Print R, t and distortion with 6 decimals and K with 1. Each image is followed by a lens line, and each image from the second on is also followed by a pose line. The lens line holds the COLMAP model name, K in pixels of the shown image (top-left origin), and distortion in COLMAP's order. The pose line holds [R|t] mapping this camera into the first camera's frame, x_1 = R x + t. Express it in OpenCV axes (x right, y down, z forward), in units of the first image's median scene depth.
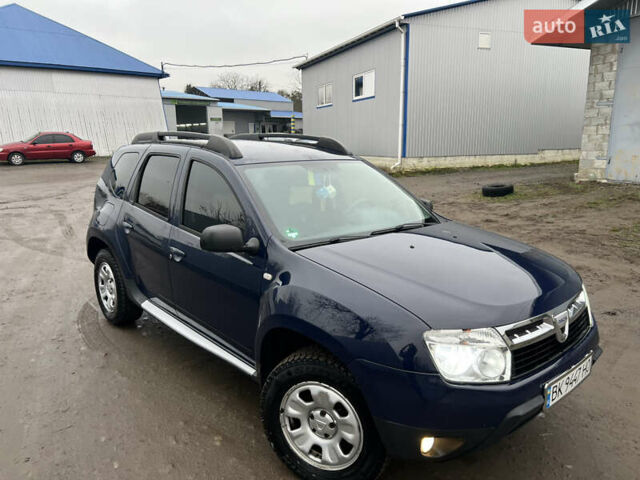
lens RADIAL K [[476.6, 0, 330.9], [0, 476.6, 240.6], [0, 0, 1]] dist [0.054514, -0.060011]
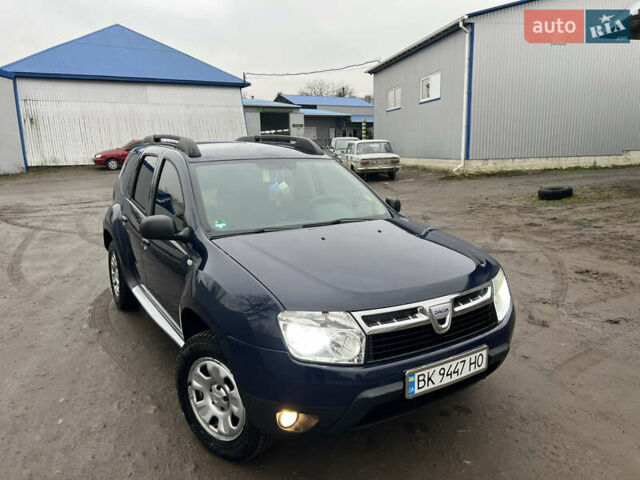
lens RADIAL K [[476.6, 0, 330.9], [0, 476.6, 240.6], [0, 0, 1]] dist [0.054514, -0.060011]
pose [[0.984907, 0.022232, -0.171651, 0.213087], [-0.023789, 0.999692, -0.007017, 0.014301], [0.171442, 0.010995, 0.985133, -0.018247]]
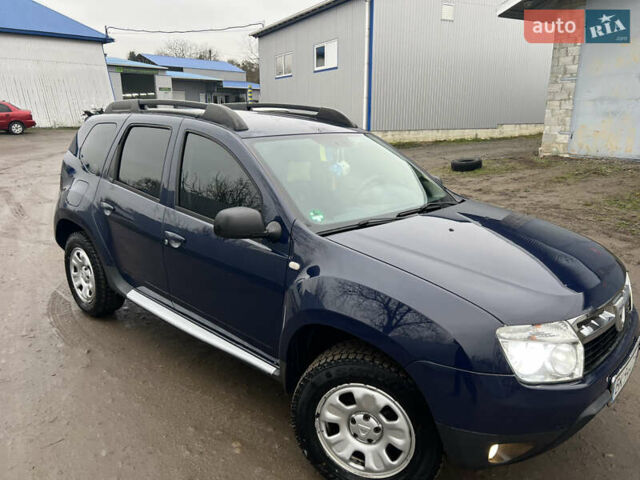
lens RADIAL K [[476.5, 0, 331.7], [0, 476.5, 238.6], [0, 0, 1]] dist [0.055883, -0.059457]
pose [[0.995356, -0.014978, 0.095089, -0.083304], [0.010250, 0.998696, 0.050017, -0.010632], [-0.095714, -0.048810, 0.994211, 0.065105]]
